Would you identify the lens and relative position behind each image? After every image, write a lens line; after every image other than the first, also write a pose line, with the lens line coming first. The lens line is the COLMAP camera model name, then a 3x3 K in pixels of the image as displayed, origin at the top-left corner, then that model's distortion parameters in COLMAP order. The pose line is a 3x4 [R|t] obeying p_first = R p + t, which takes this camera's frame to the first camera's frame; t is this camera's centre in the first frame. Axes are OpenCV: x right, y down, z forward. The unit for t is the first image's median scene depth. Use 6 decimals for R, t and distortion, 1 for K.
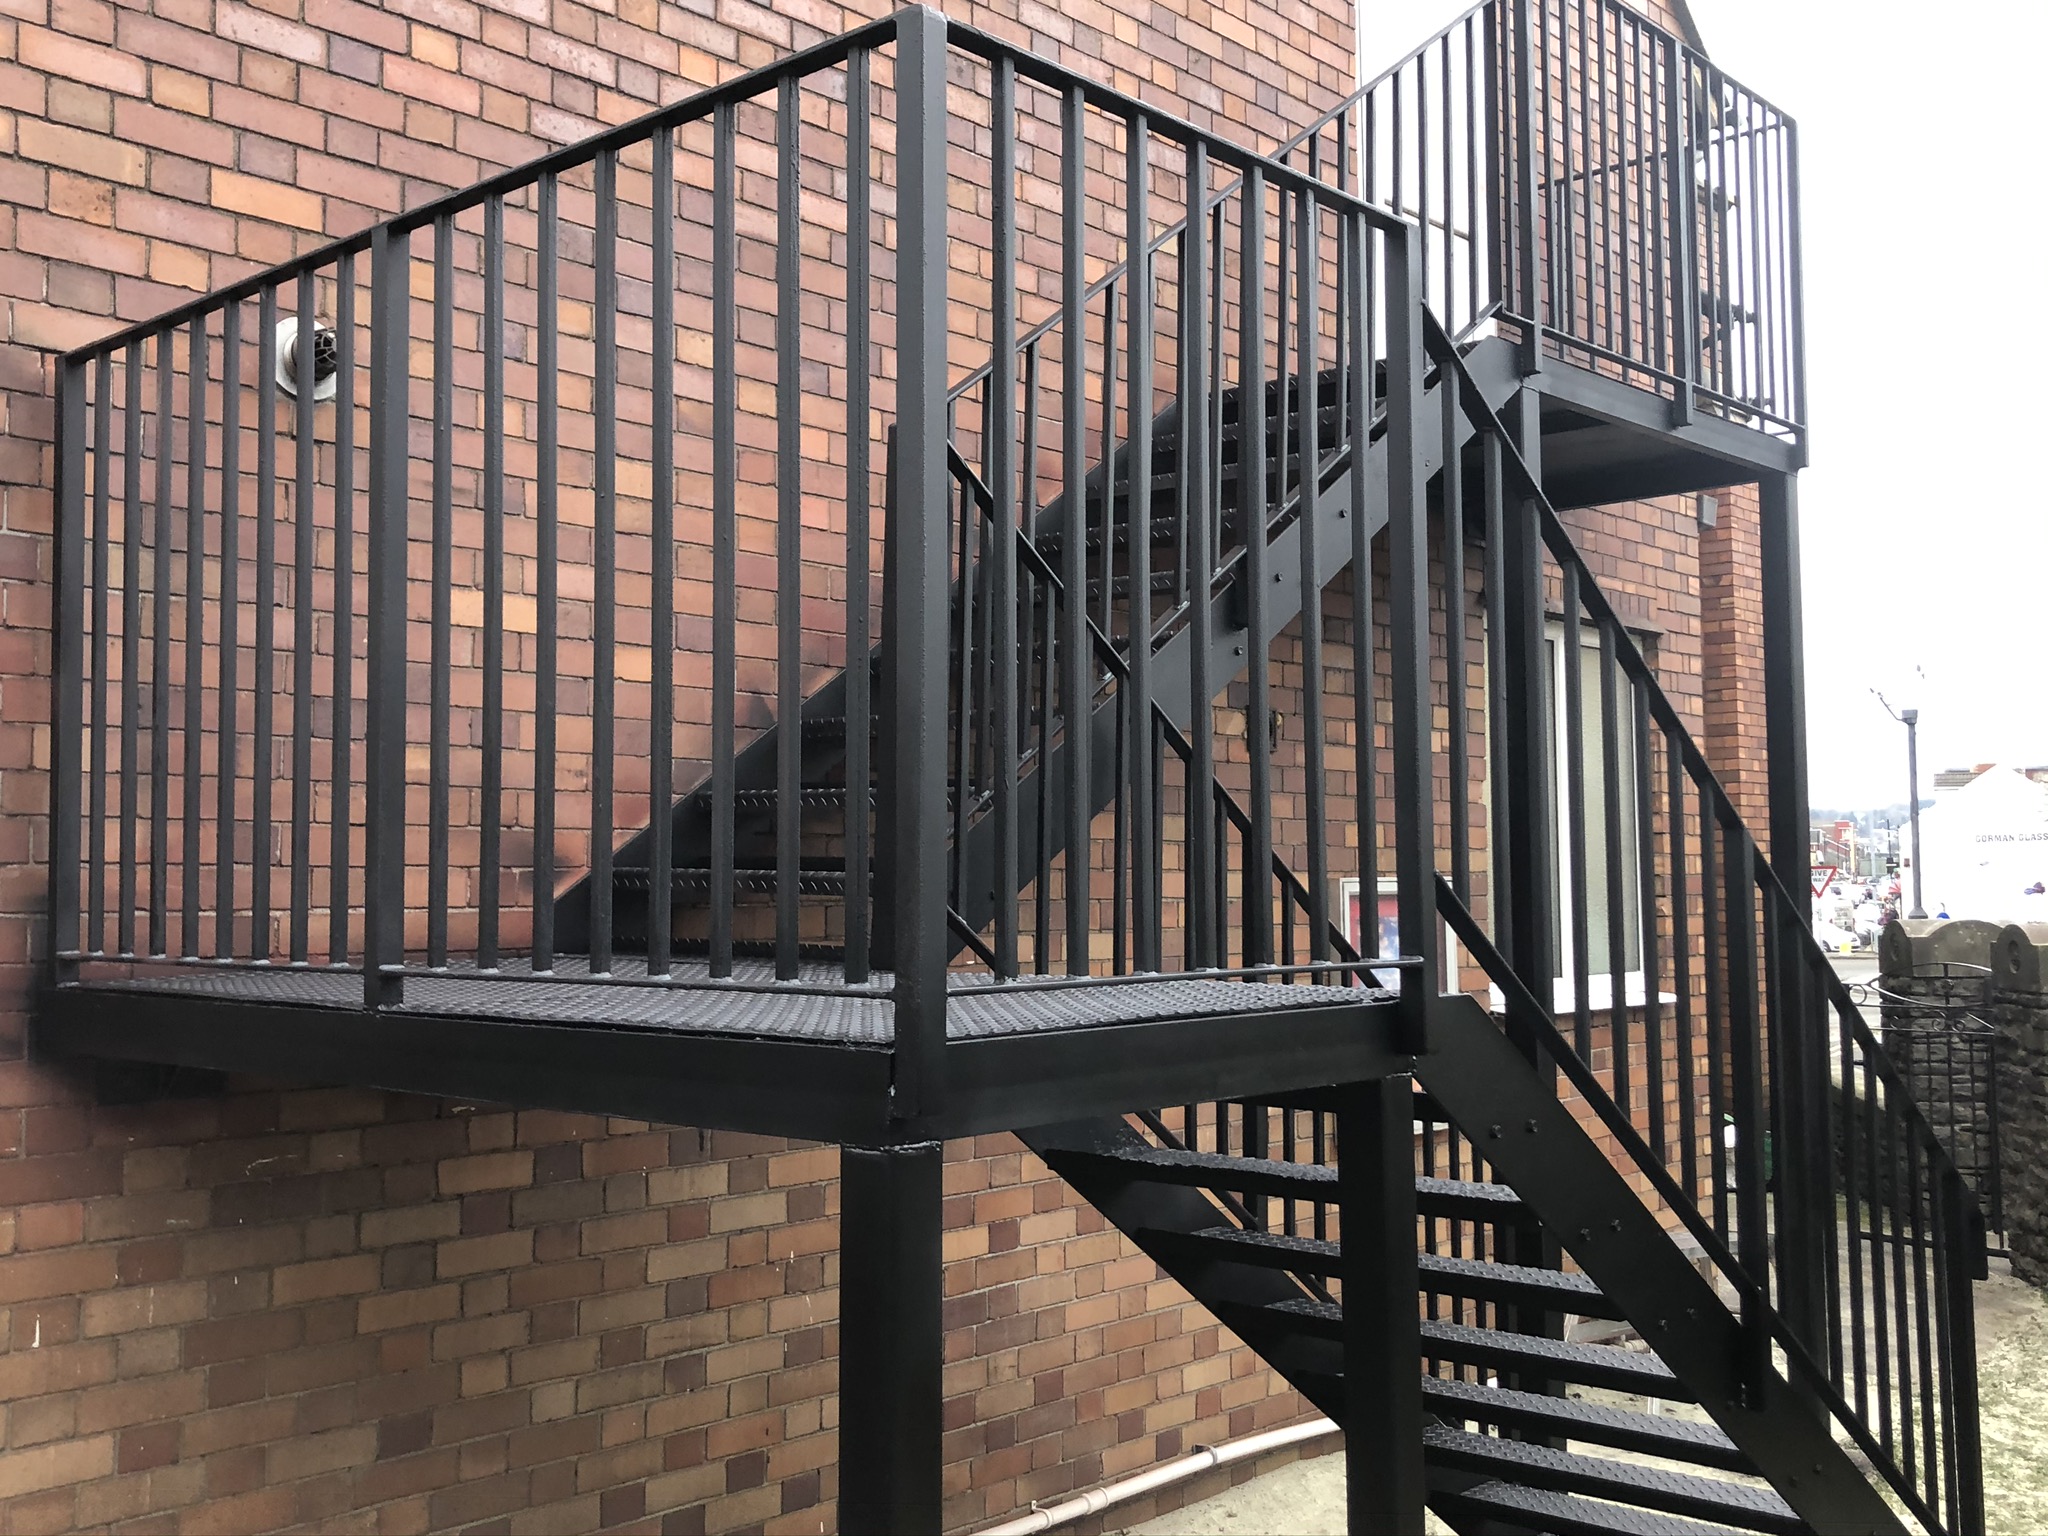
lens RADIAL K [[2038.2, 0, 1024.1], [0, 2038.2, 769.3], [0, 0, 1]] dist [0.020216, 0.000000]
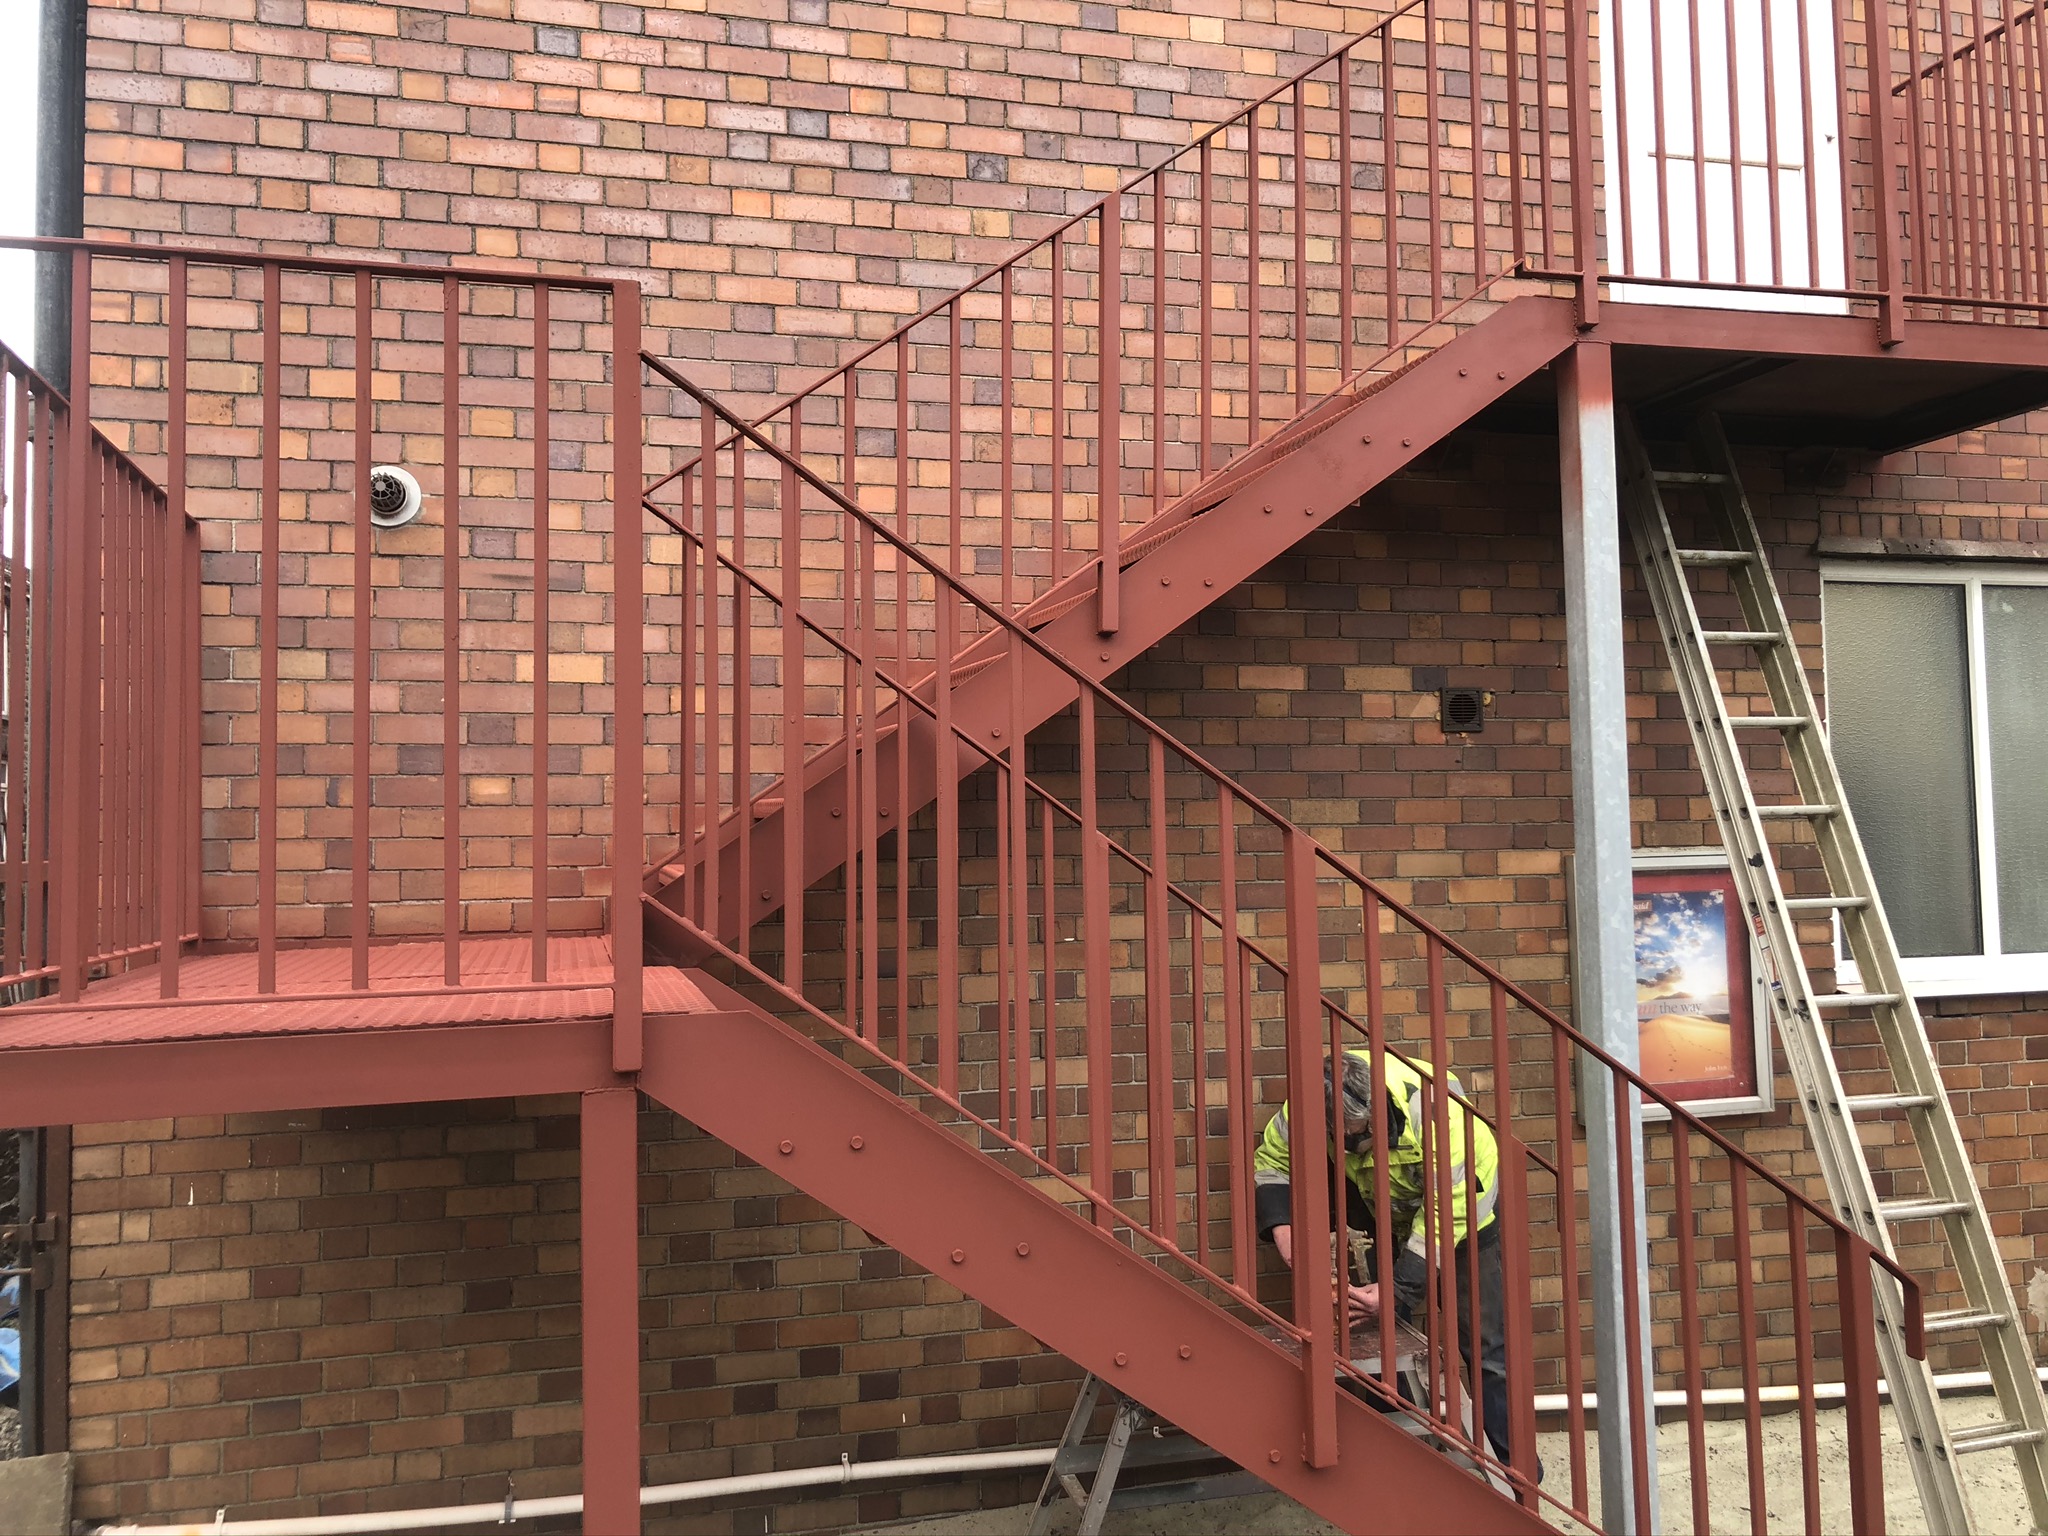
lens RADIAL K [[1654.1, 0, 1028.5], [0, 1654.1, 763.5], [0, 0, 1]] dist [0.014868, -0.002415]
pose [[0.845073, -0.034152, -0.533560, 0.590864], [0.044052, 0.999012, 0.005828, -0.011110], [0.532834, -0.028429, 0.845742, 0.291605]]
